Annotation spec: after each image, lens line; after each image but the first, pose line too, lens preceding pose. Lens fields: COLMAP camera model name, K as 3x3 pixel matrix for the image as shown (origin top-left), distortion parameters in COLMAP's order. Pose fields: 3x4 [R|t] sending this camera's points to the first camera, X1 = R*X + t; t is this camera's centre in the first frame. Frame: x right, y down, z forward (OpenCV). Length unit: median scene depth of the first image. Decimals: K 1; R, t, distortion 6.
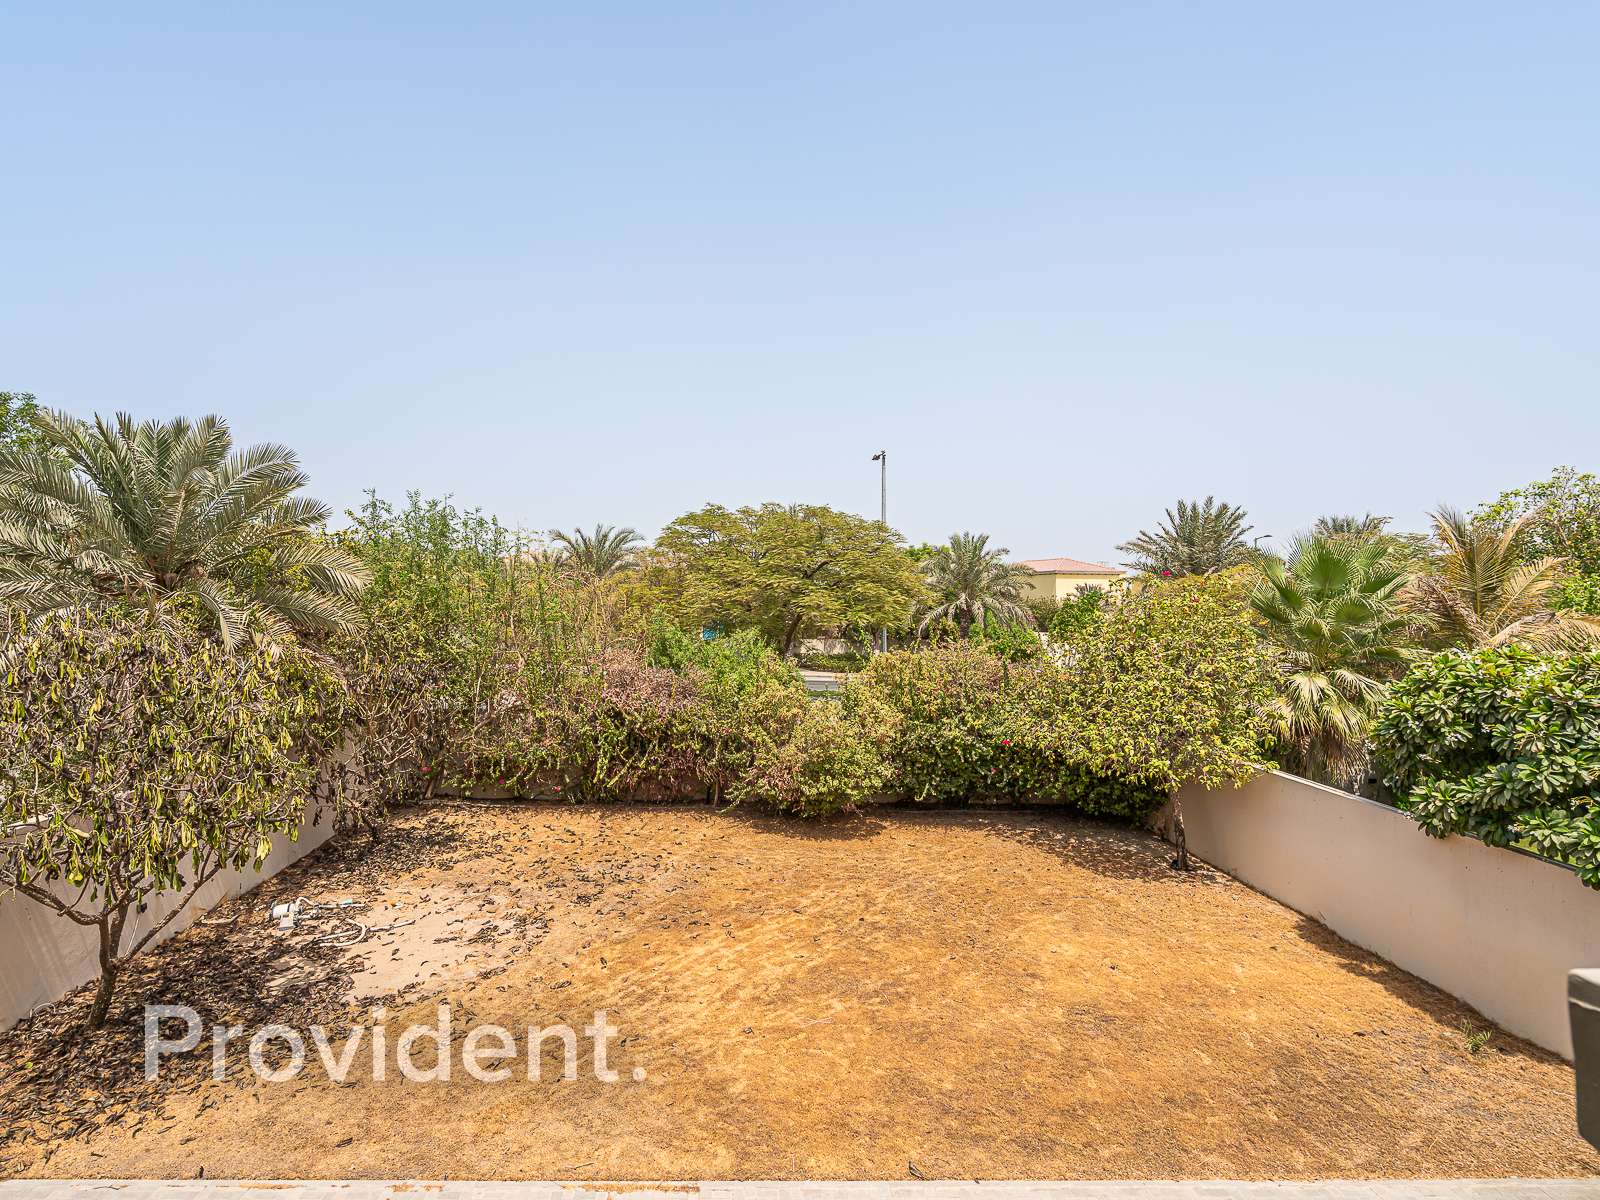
lens RADIAL K [[760.2, 0, 800.0], [0, 760.2, 600.0], [0, 0, 1]] dist [-0.010264, 0.006177]
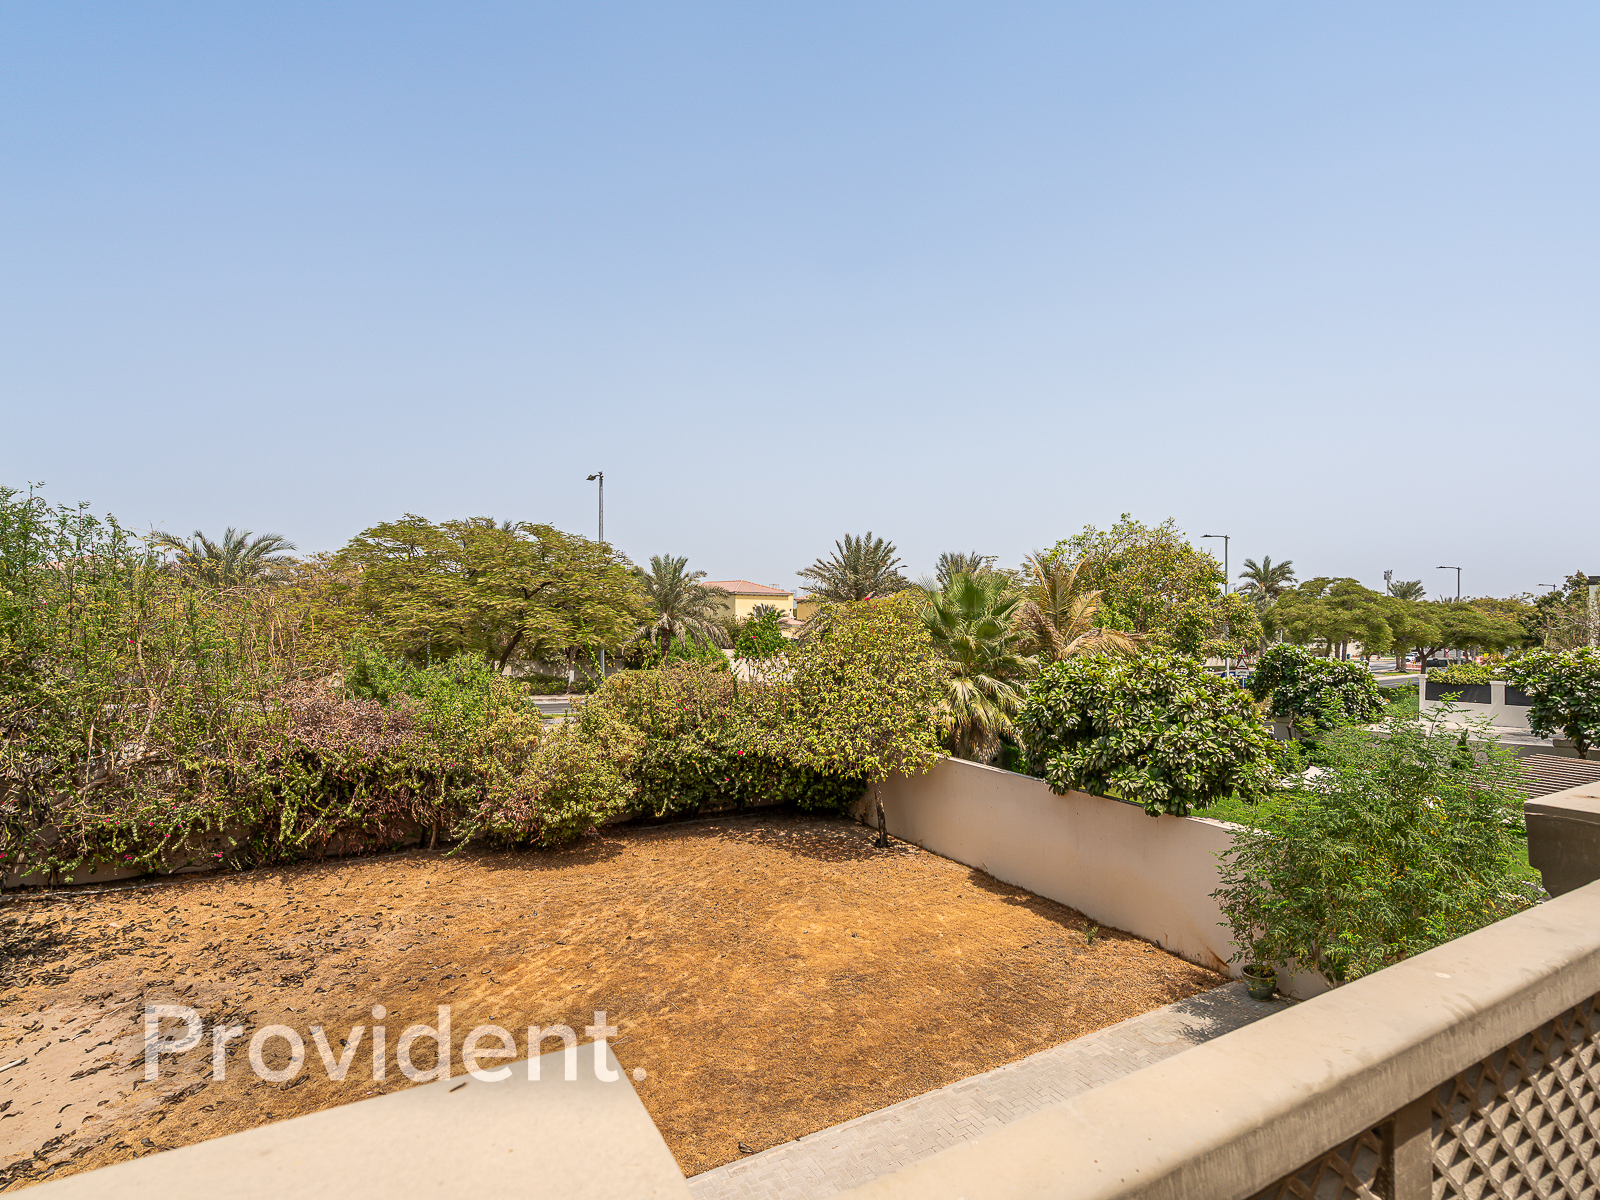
lens RADIAL K [[760.2, 0, 800.0], [0, 760.2, 600.0], [0, 0, 1]] dist [-0.010264, 0.006177]
pose [[0.888252, 0.009230, 0.459264, -0.154574], [-0.000149, 0.999804, -0.019804, -0.009793], [-0.459356, 0.017523, 0.888079, -0.013149]]
